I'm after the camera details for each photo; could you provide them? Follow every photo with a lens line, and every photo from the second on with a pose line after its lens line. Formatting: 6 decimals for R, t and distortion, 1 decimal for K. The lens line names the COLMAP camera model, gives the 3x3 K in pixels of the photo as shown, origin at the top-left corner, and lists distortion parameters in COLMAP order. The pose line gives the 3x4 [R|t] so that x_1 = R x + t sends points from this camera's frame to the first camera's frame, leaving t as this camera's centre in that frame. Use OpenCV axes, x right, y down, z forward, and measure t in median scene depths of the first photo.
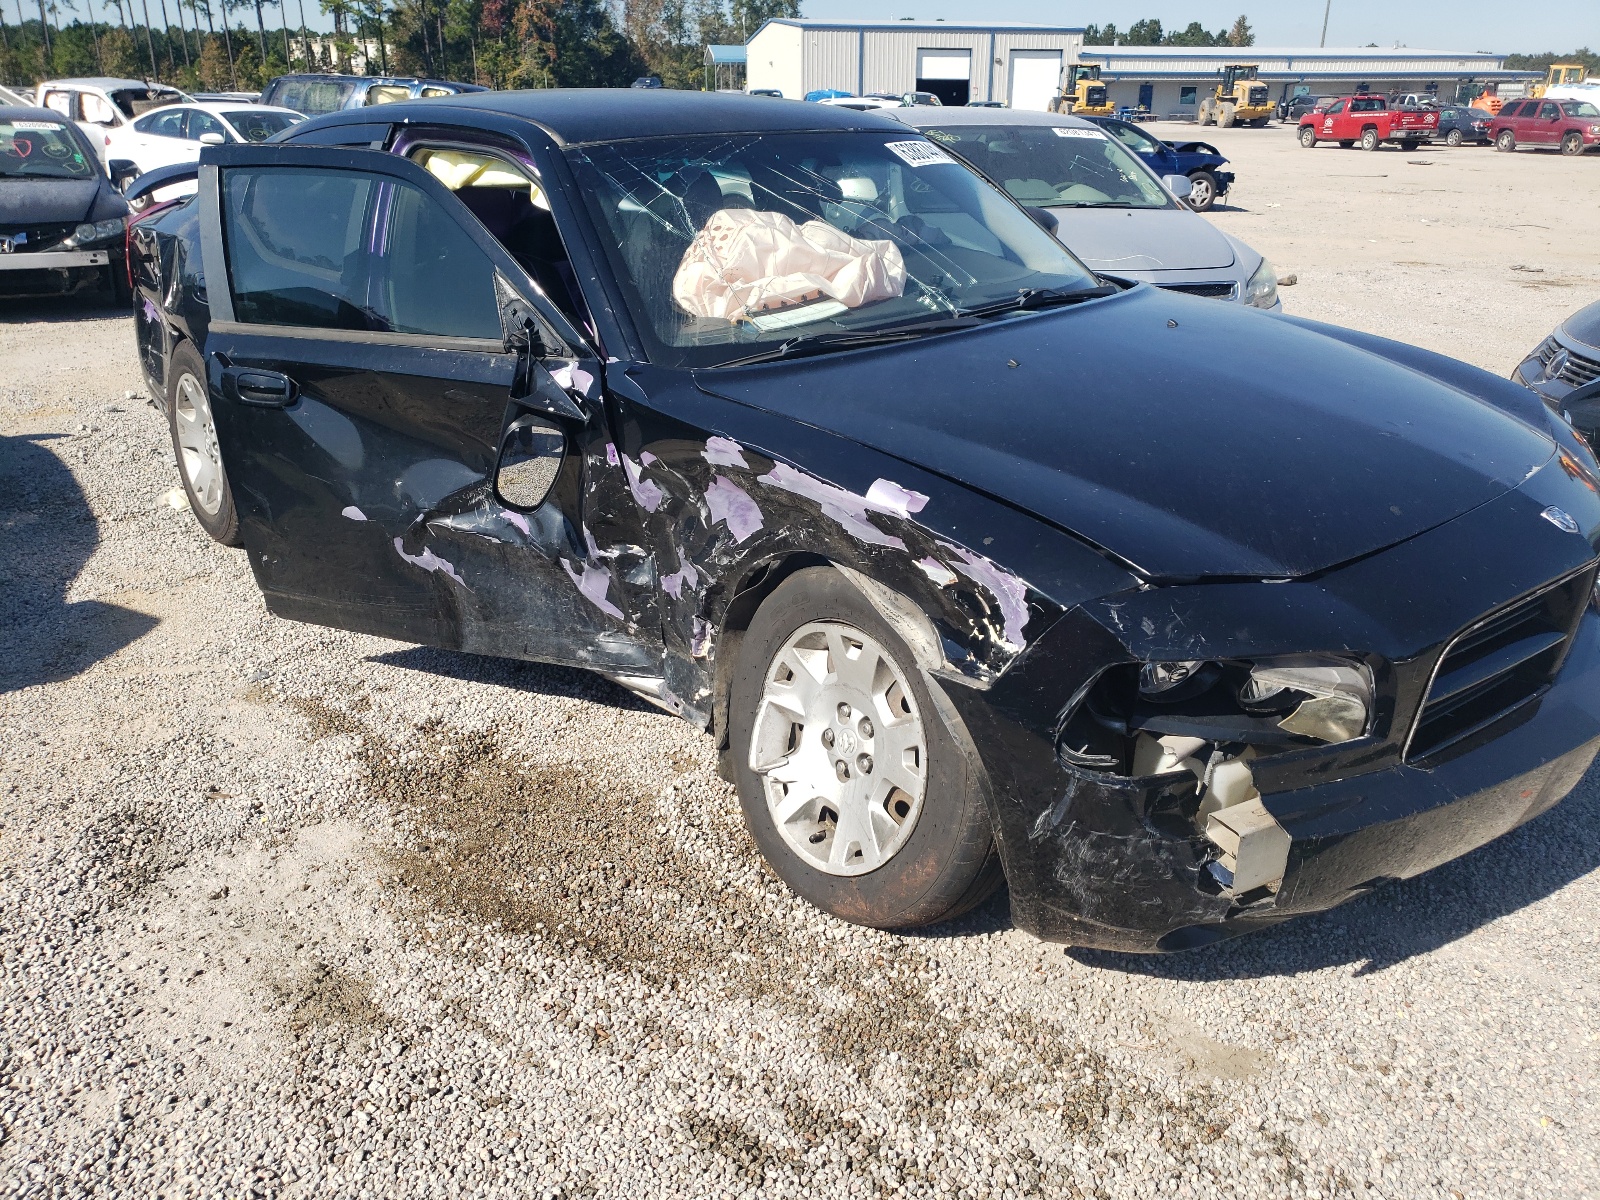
lens RADIAL K [[1224.5, 0, 802.7], [0, 1224.5, 598.7], [0, 0, 1]] dist [0.023041, -0.015786]
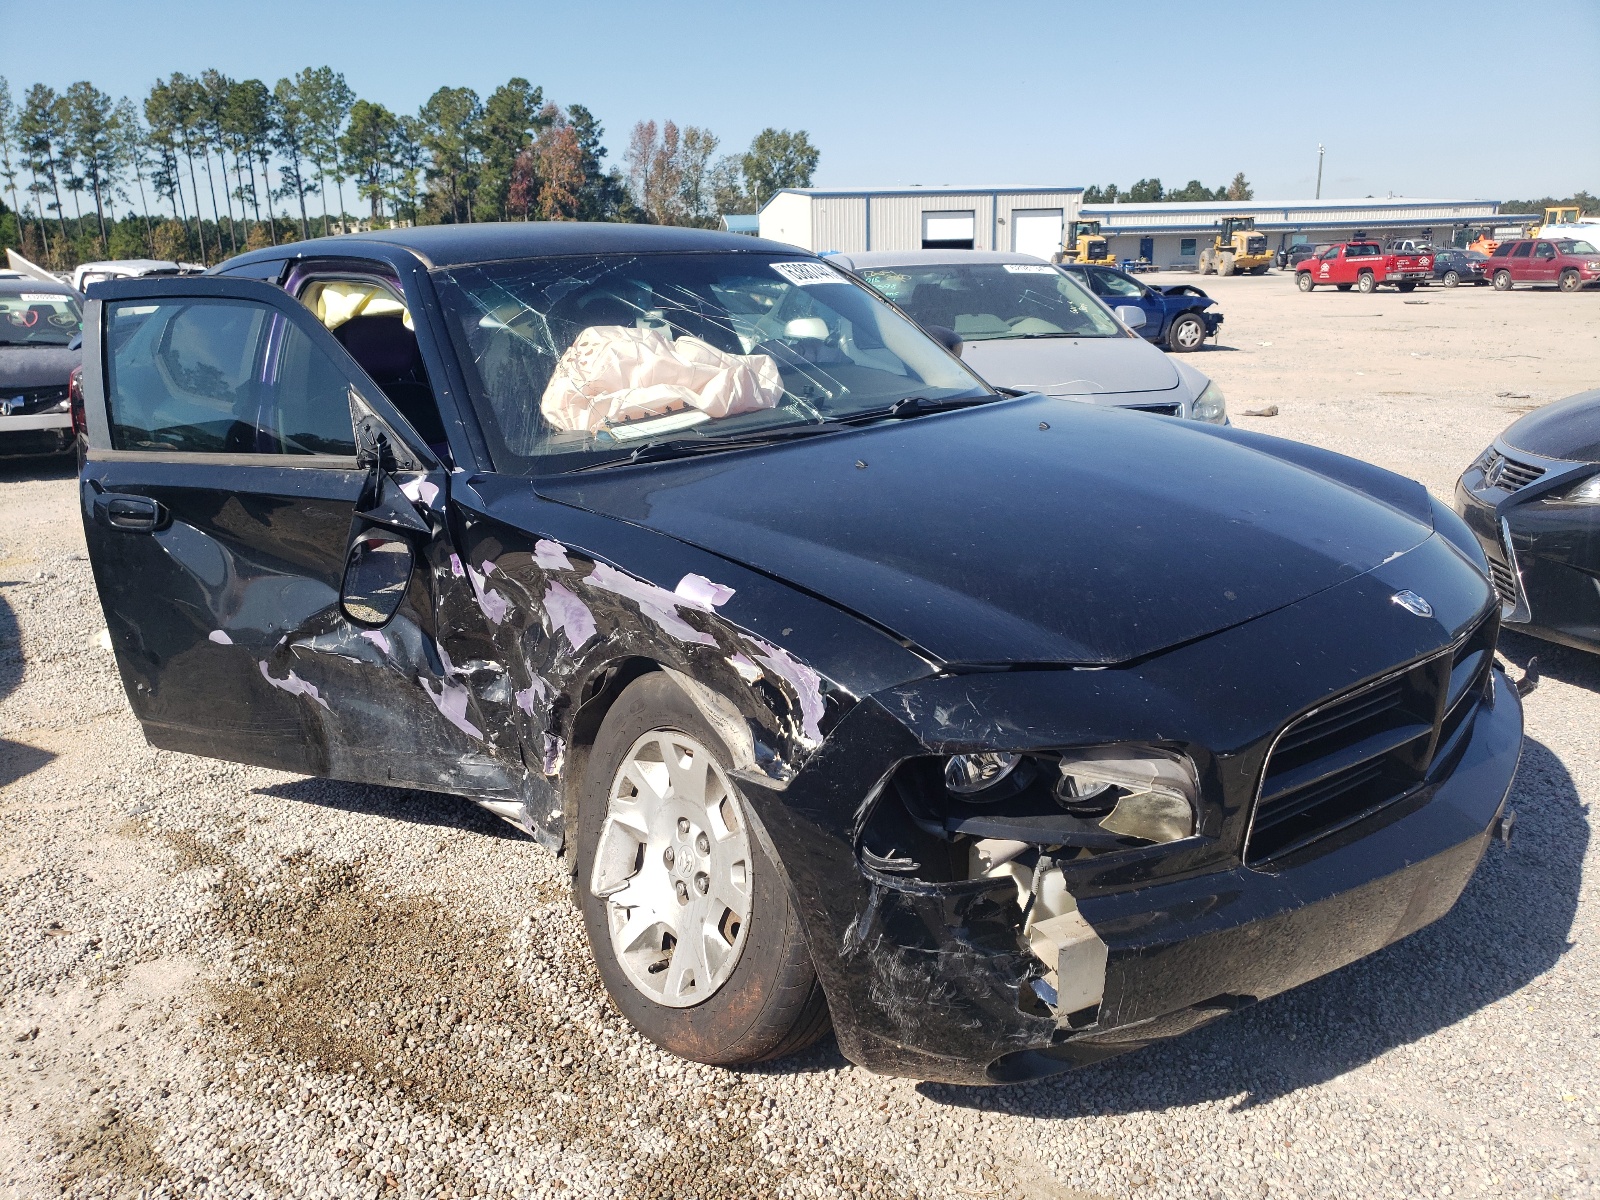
lens RADIAL K [[1235.3, 0, 805.4], [0, 1235.3, 601.9], [0, 0, 1]] dist [-0.017170, 0.042860]
pose [[0.999240, -0.021046, -0.032806, 0.147642], [0.016860, 0.992262, -0.123008, 0.035016], [0.035141, 0.122362, 0.991863, 0.038279]]
